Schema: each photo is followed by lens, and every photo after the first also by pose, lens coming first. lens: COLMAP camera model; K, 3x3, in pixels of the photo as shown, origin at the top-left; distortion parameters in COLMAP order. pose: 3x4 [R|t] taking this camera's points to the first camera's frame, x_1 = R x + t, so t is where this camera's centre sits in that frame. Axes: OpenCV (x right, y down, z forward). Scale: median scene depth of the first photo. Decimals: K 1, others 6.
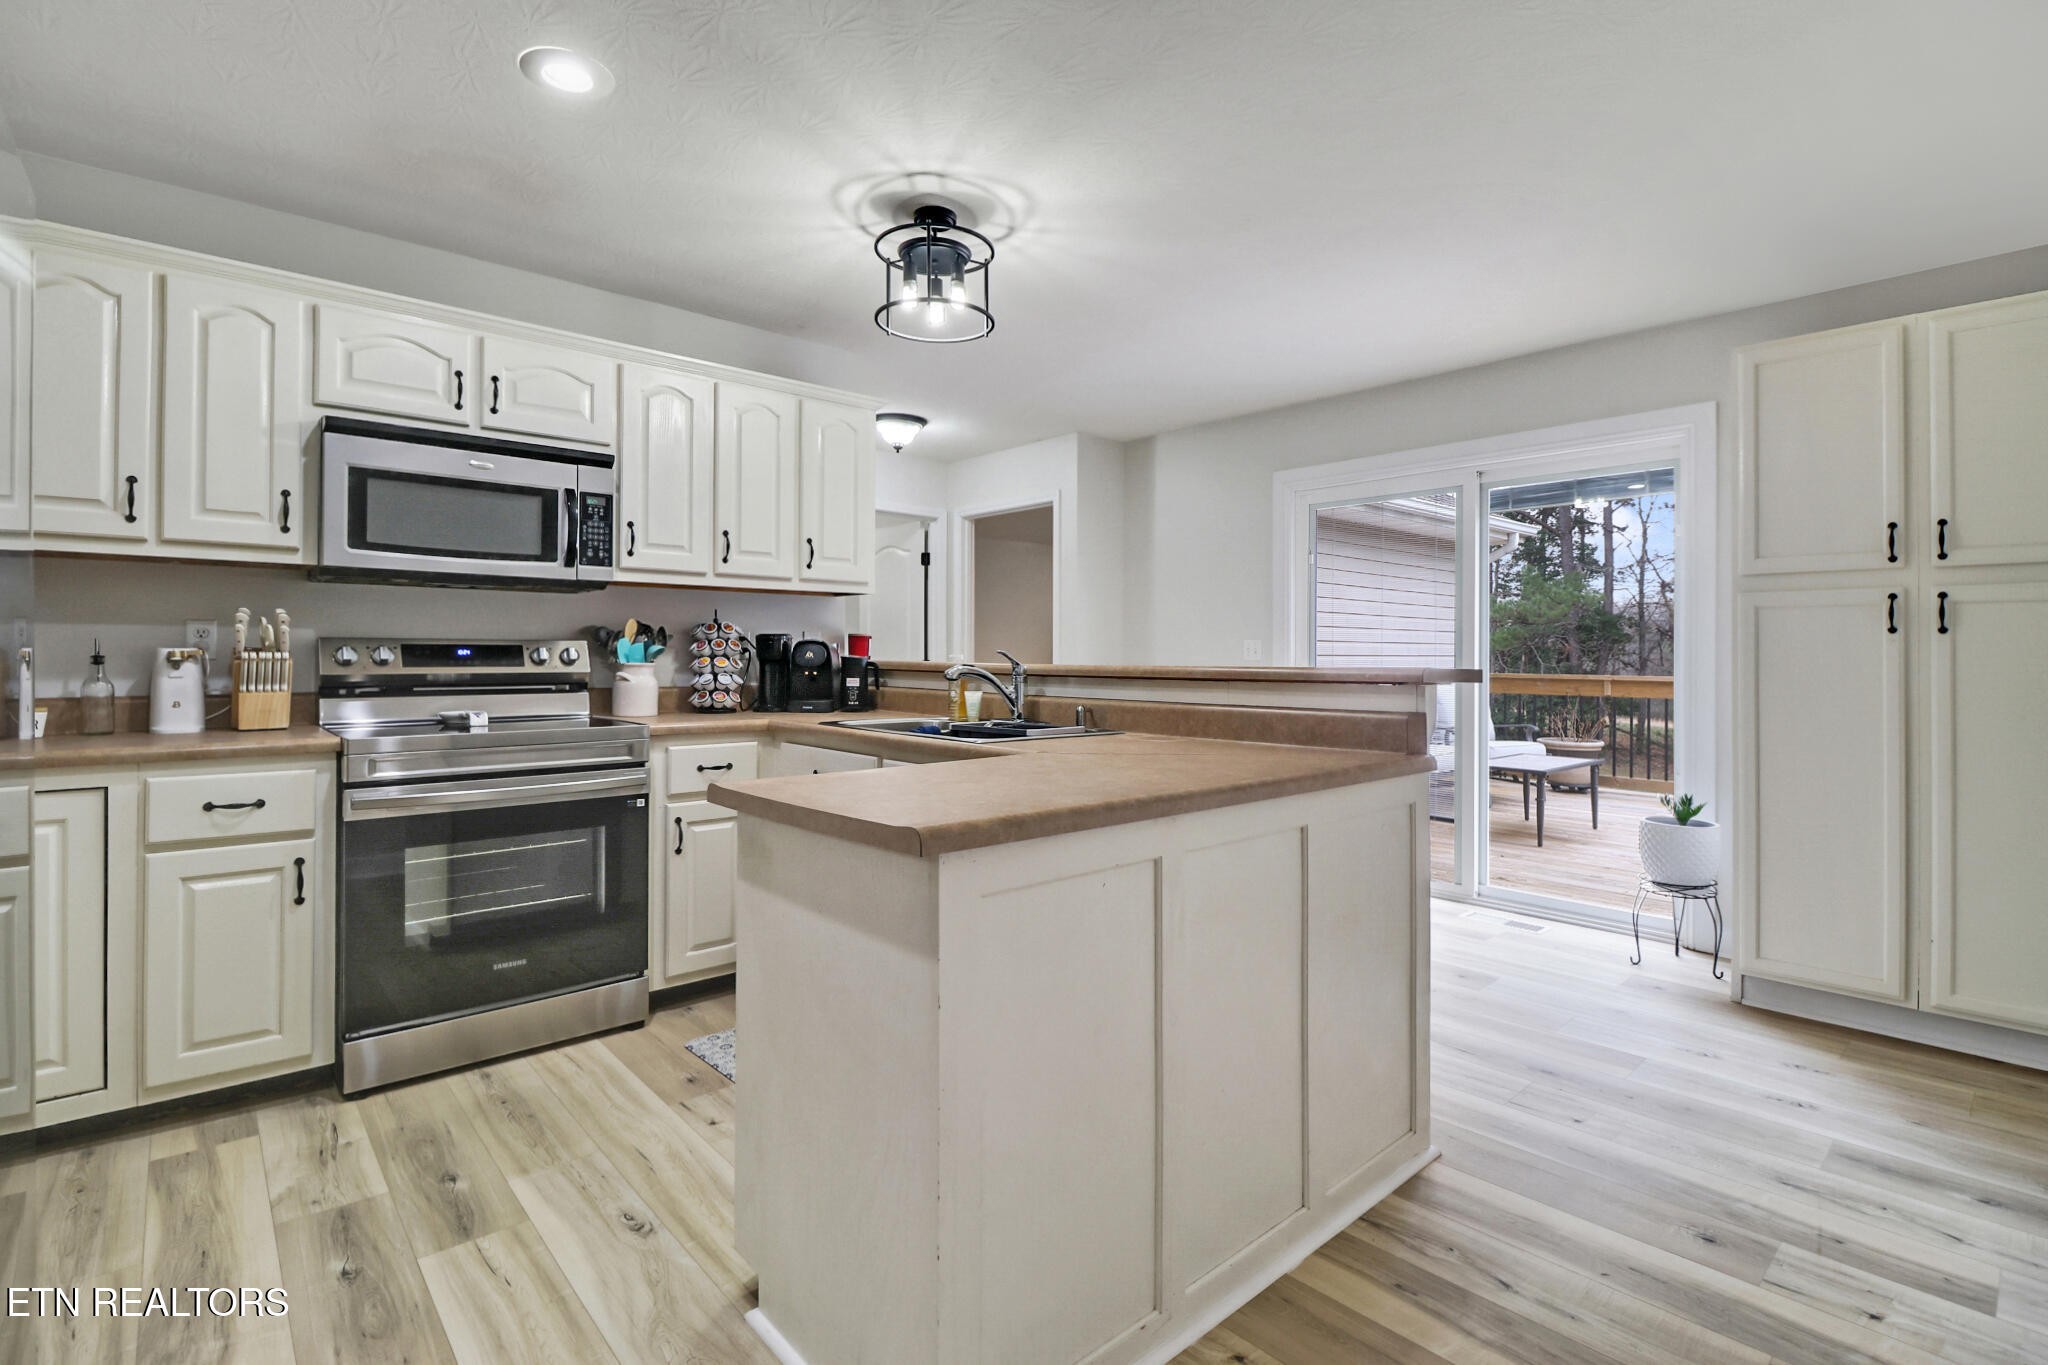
lens RADIAL K [[957.1, 0, 1034.1], [0, 957.1, 650.8], [0, 0, 1]] dist [0.001247, -0.013440]
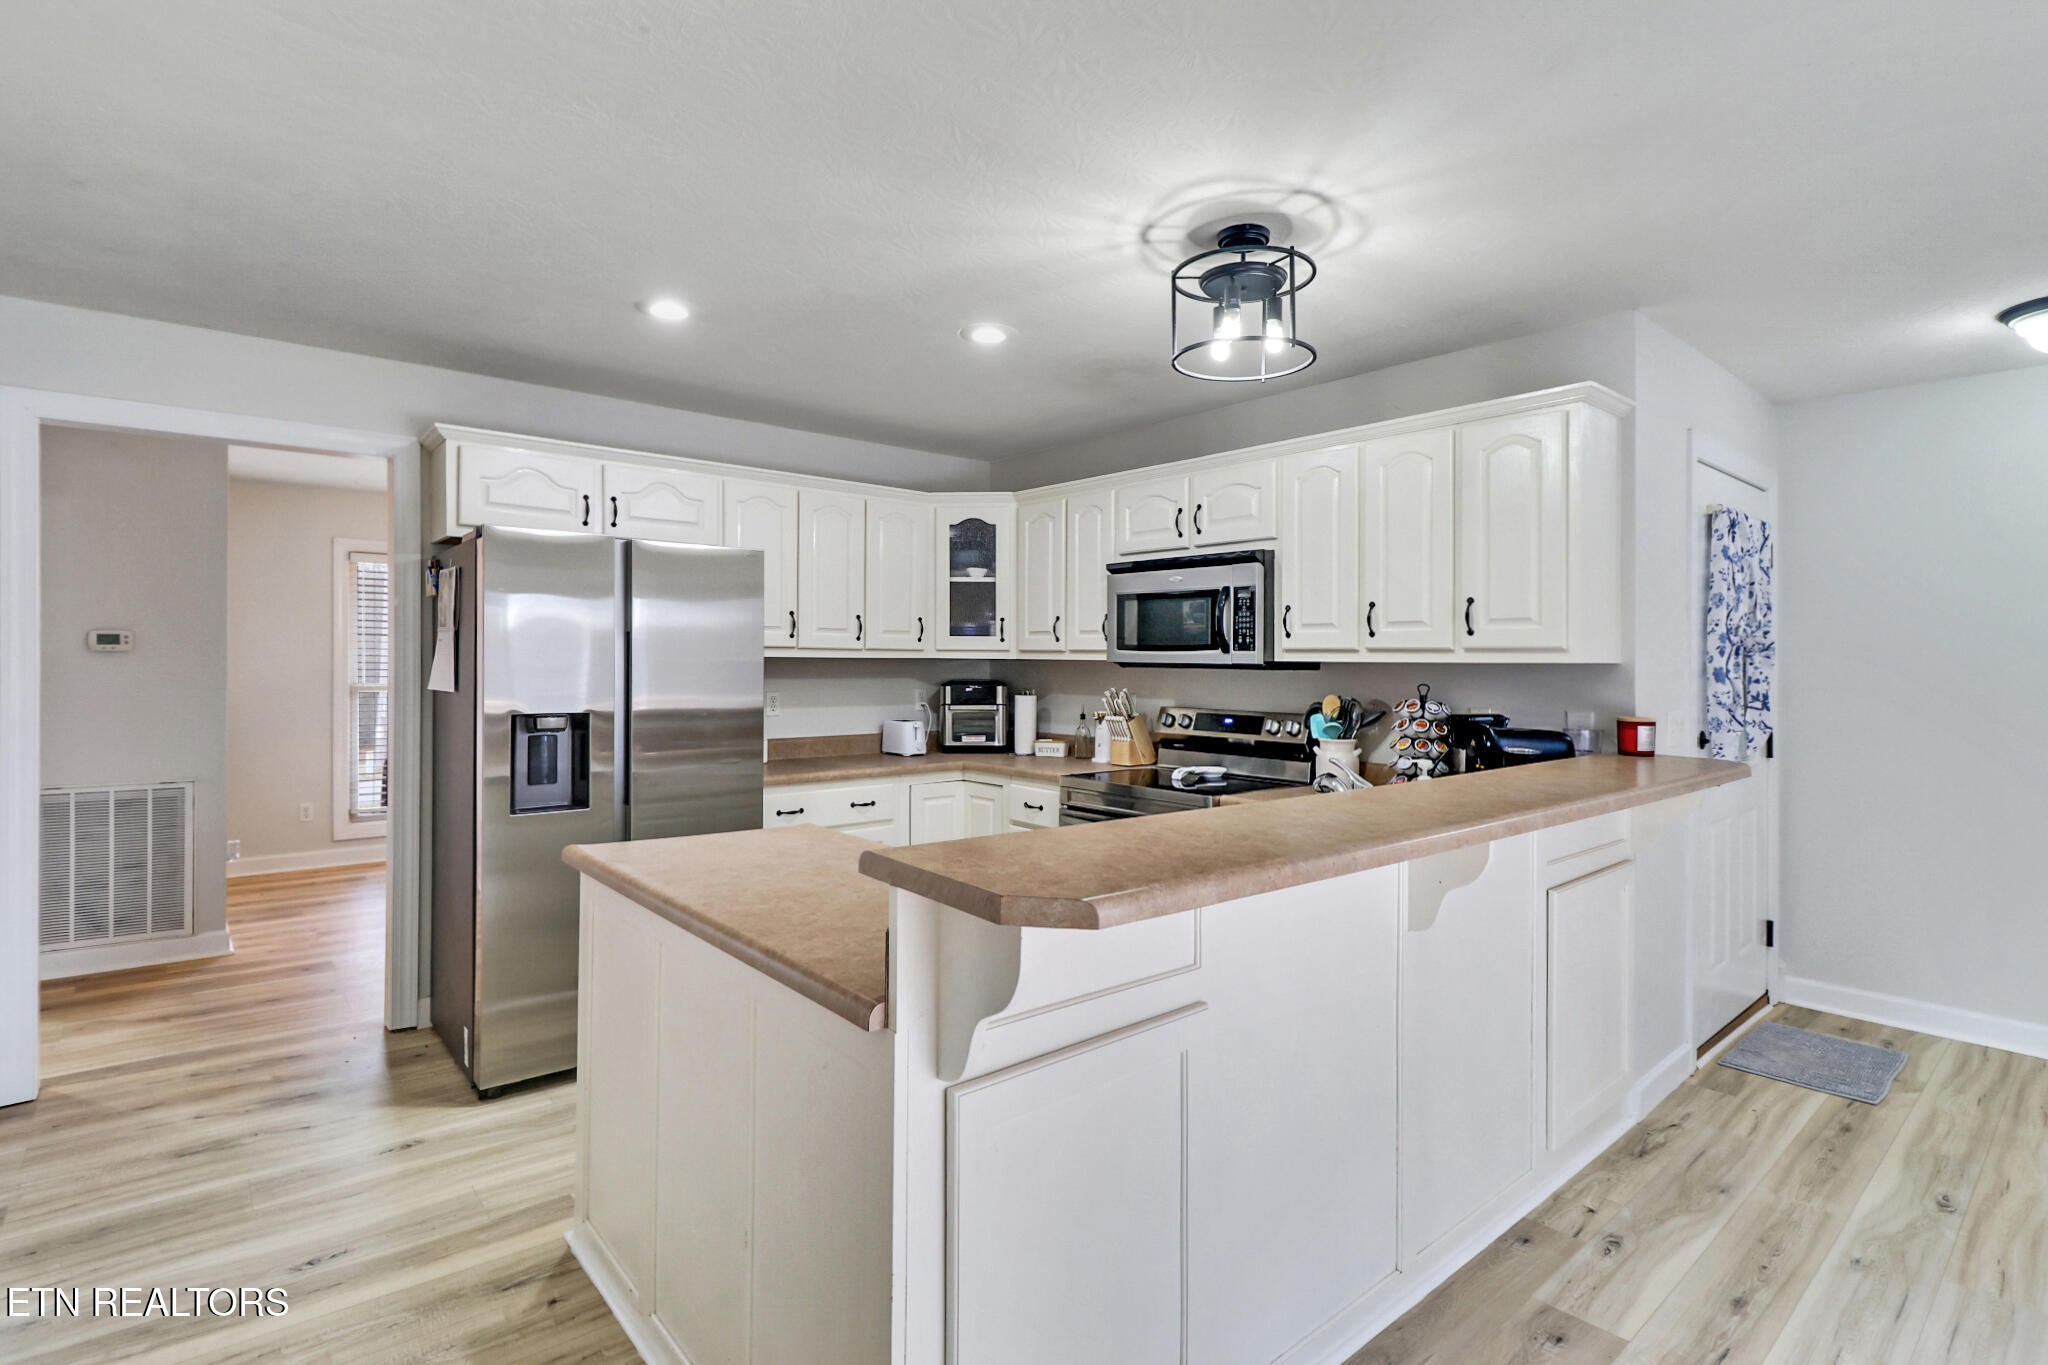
lens RADIAL K [[957.1, 0, 1034.1], [0, 957.1, 650.8], [0, 0, 1]] dist [0.001247, -0.013440]
pose [[-0.012793, -0.023431, -0.999644, 0.702337], [-0.012722, 0.999648, -0.023269, -0.060875], [0.999837, 0.012419, -0.013087, 0.788619]]
